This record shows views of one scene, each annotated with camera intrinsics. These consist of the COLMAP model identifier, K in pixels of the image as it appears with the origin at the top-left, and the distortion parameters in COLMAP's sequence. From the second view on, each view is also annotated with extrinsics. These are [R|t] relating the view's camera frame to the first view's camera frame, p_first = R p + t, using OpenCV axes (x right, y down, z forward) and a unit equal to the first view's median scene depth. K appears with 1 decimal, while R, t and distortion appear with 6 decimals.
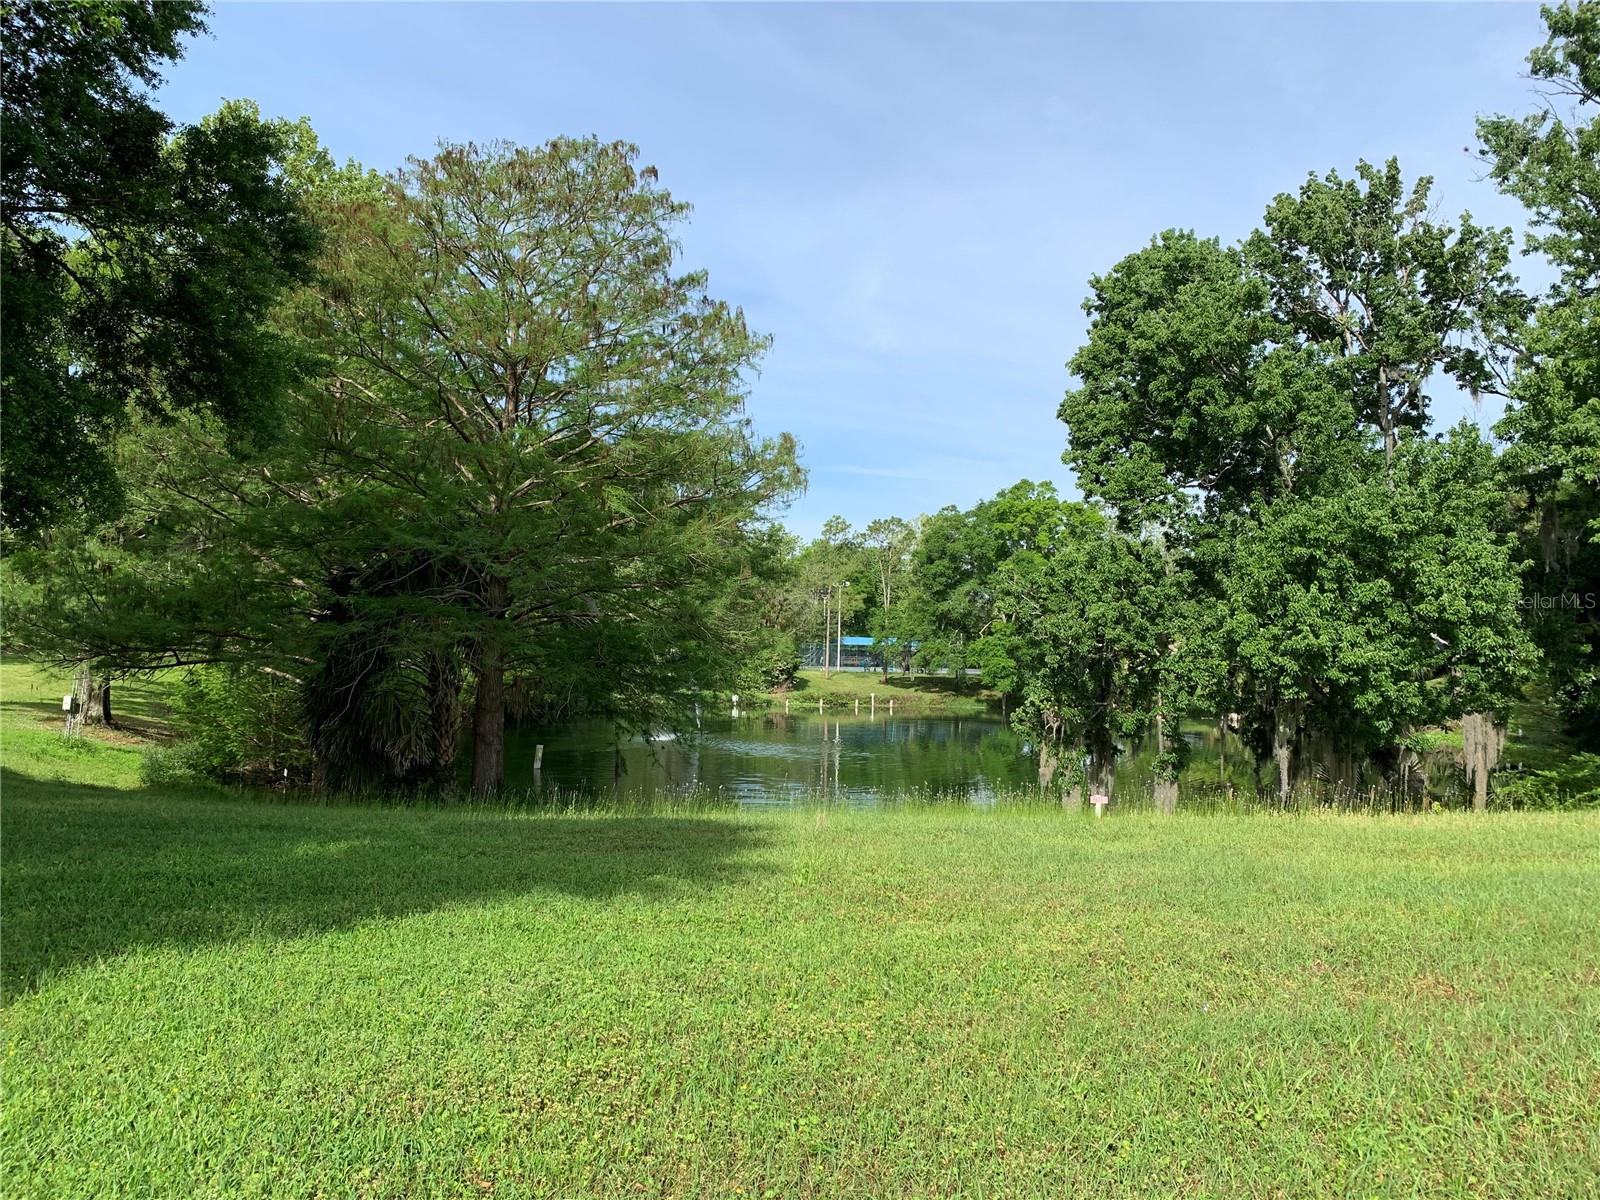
lens RADIAL K [[1217.6, 0, 795.9], [0, 1217.6, 626.0], [0, 0, 1]] dist [0.004683, -0.009424]
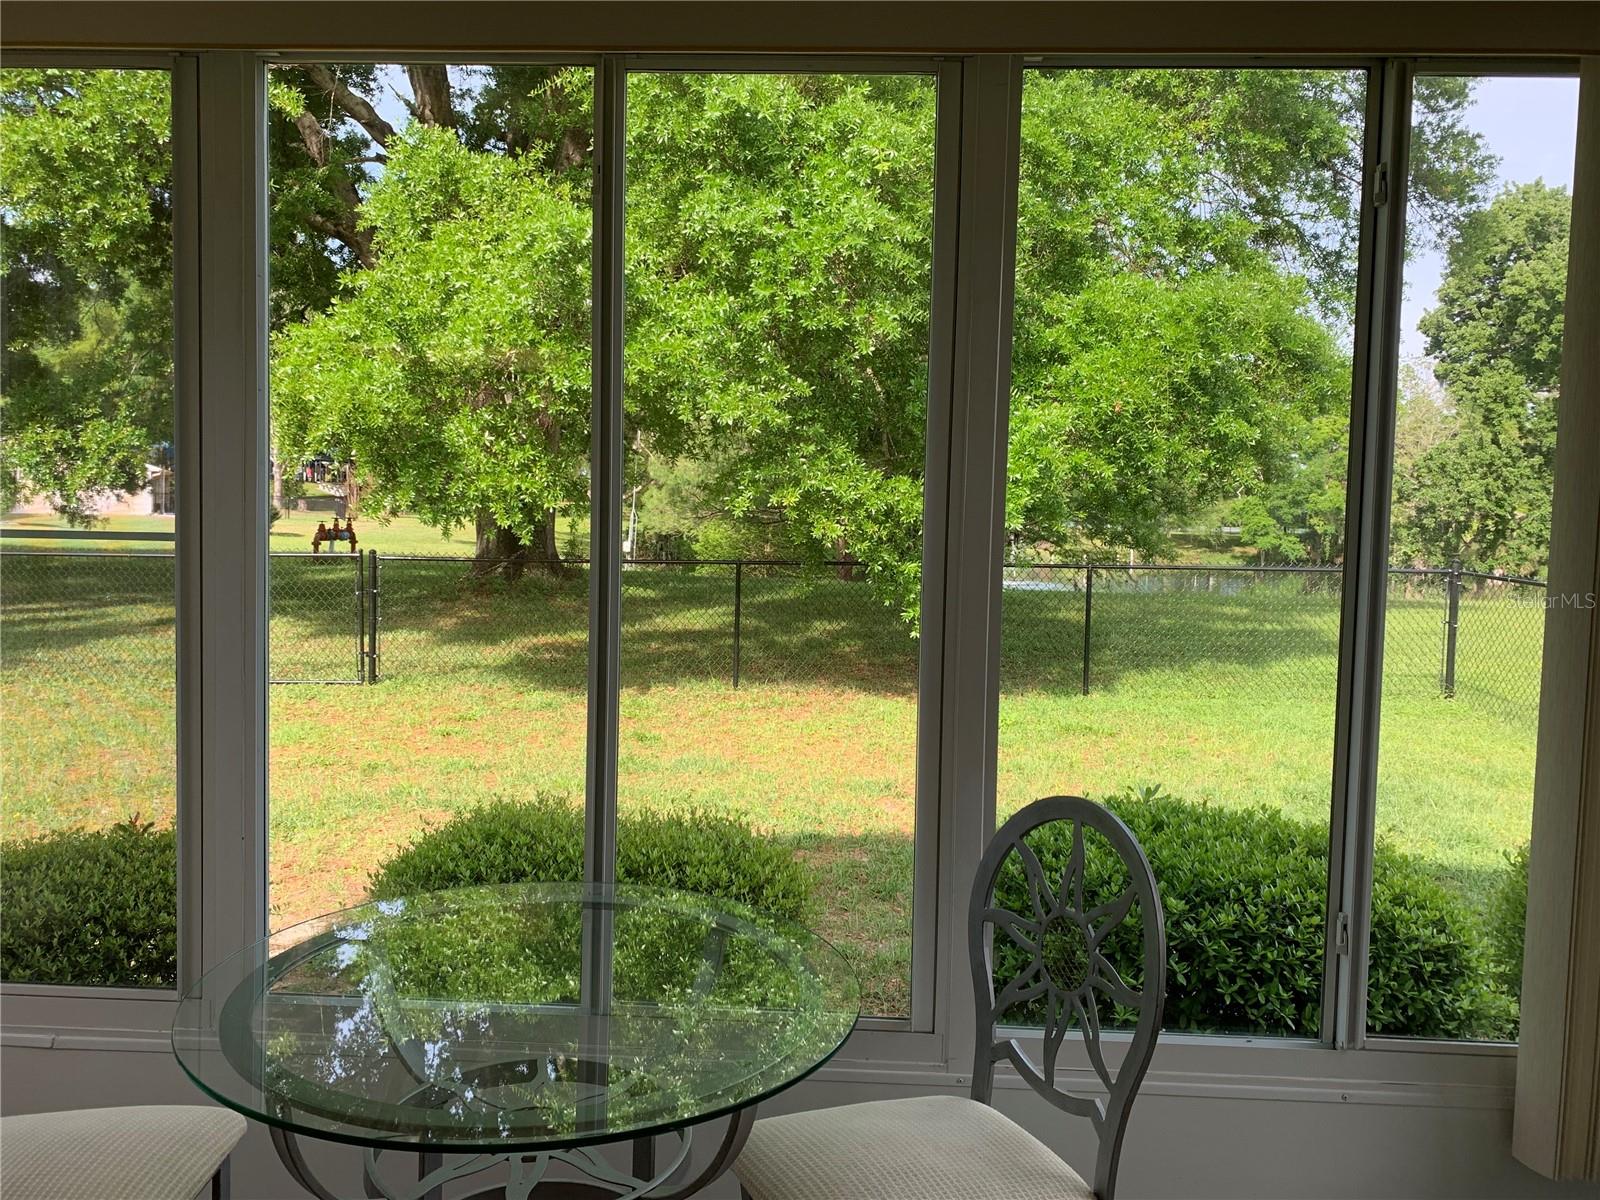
lens RADIAL K [[1217.6, 0, 775.4], [0, 1217.6, 593.2], [0, 0, 1]] dist [0.004683, -0.009424]
pose [[0.986096, 0.019600, -0.165018, -0.283733], [-0.004316, 0.995706, 0.092471, -0.015208], [0.166122, -0.090473, 0.981946, -0.476268]]
